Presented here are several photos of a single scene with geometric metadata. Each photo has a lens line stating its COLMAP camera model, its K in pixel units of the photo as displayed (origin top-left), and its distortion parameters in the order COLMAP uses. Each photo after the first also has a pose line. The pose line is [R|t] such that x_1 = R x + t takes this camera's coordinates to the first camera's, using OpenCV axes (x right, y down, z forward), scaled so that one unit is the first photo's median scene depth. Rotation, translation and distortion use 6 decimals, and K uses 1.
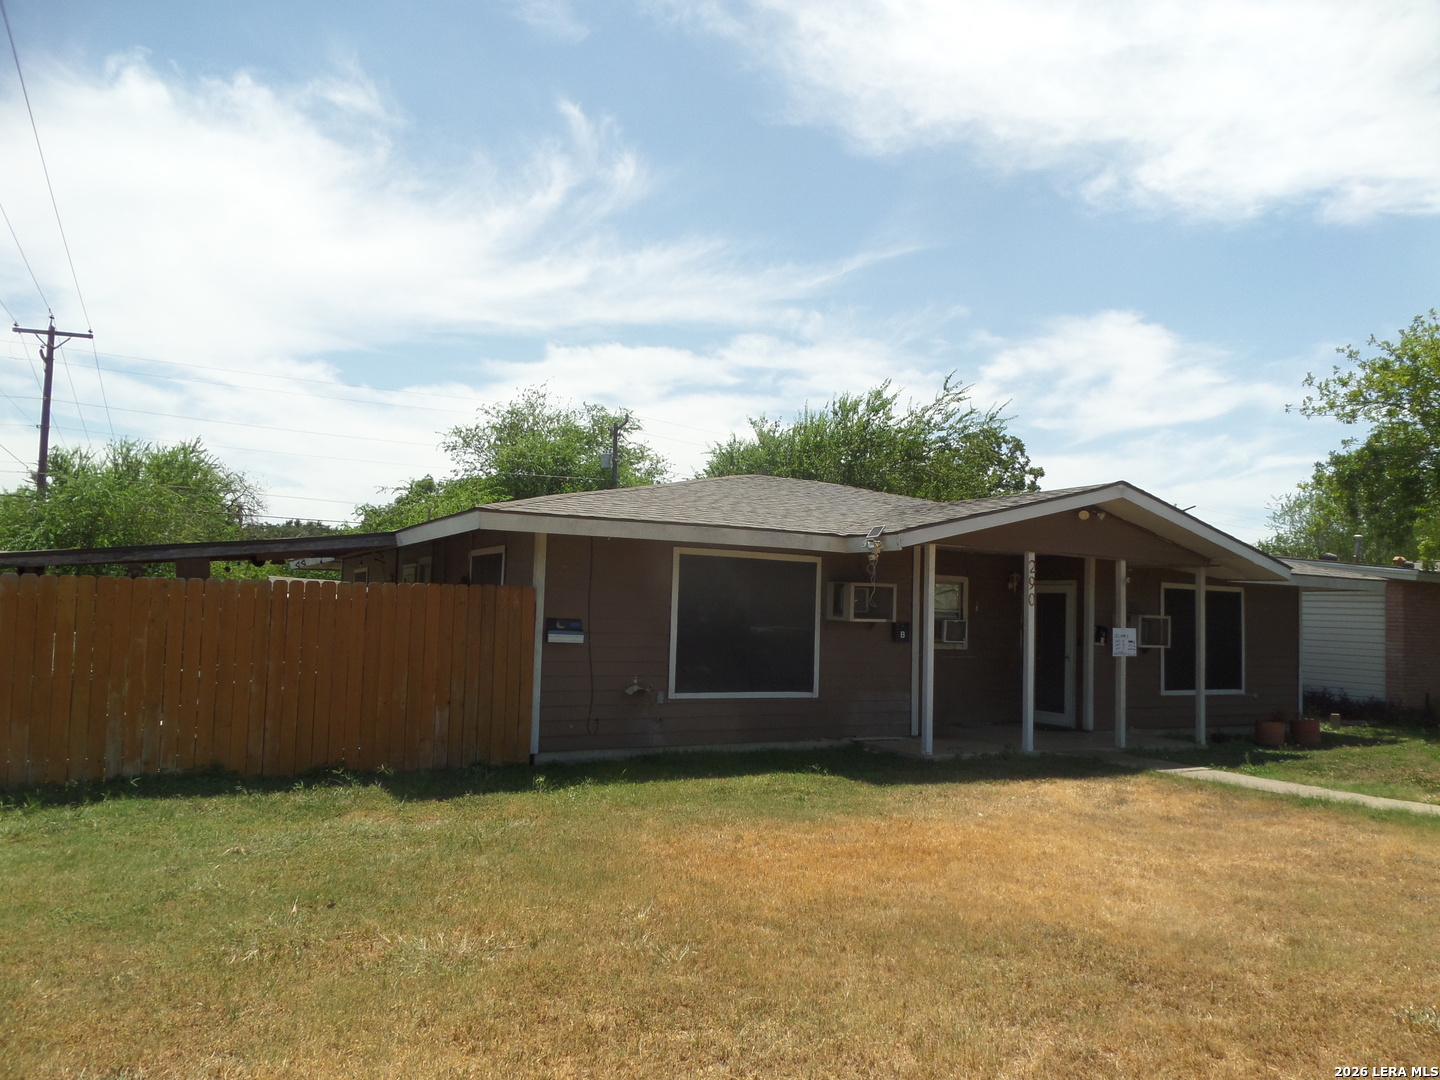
lens RADIAL K [[1046.6, 0, 720.0], [0, 1046.6, 540.0], [0, 0, 1]] dist [-0.028679, -0.000253]
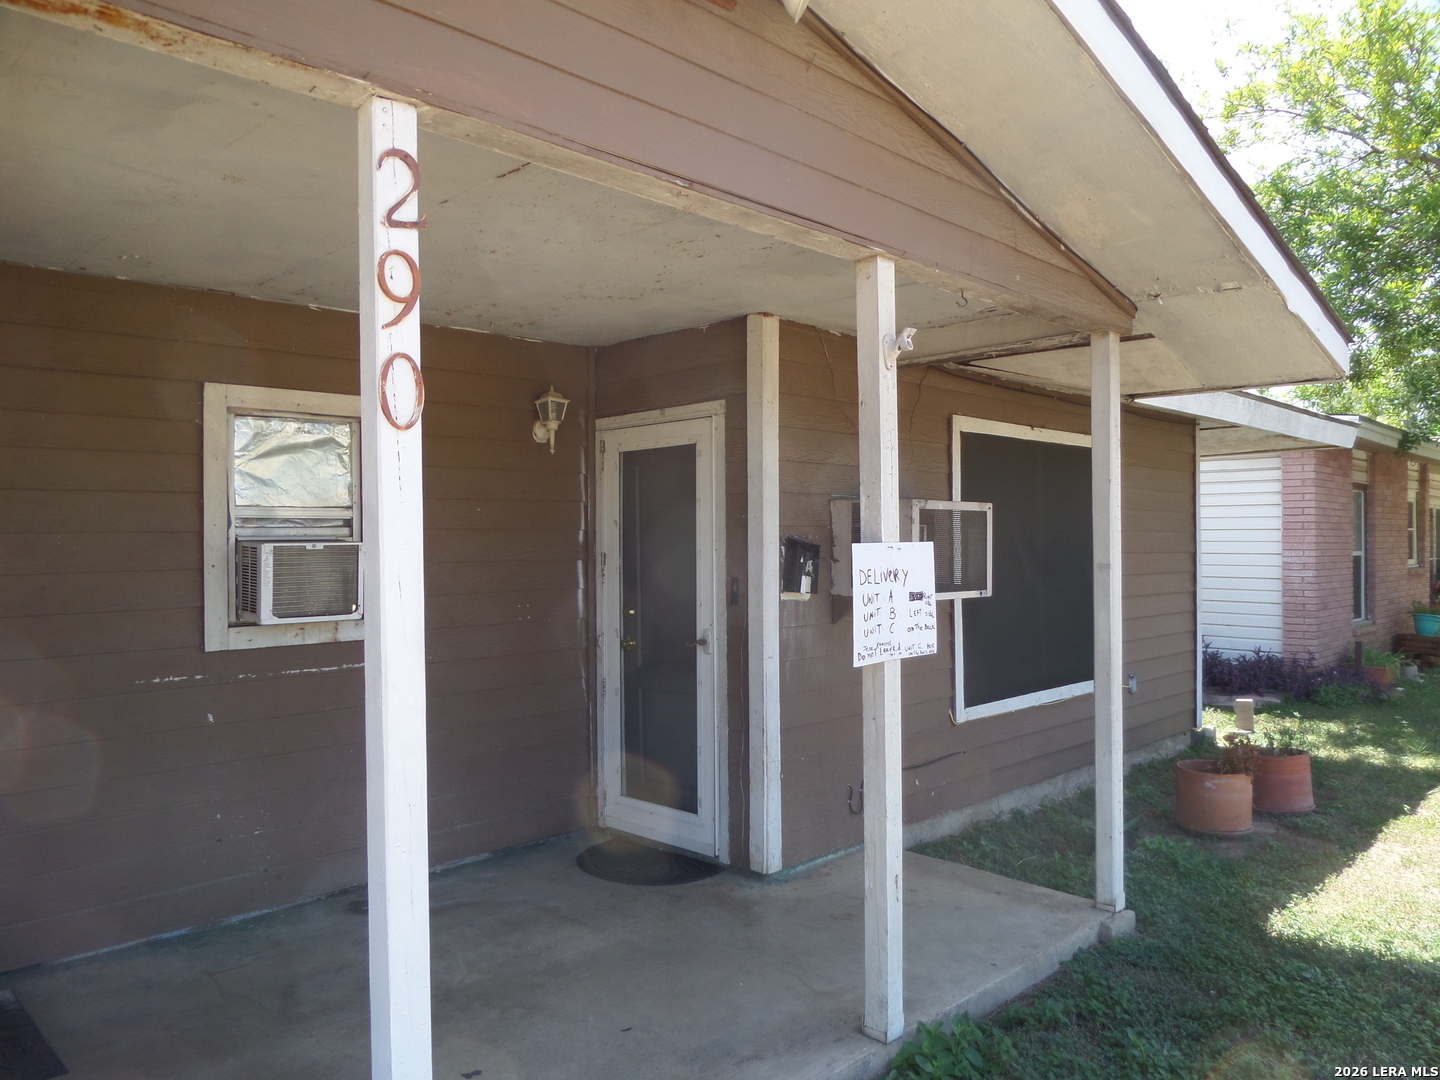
lens RADIAL K [[1046.6, 0, 720.0], [0, 1046.6, 540.0], [0, 0, 1]] dist [-0.028679, -0.000253]
pose [[0.961059, -0.040223, 0.273400, 0.249924], [0.021567, 0.997250, 0.070906, 0.057955], [-0.275500, -0.062248, 0.959284, 0.686772]]
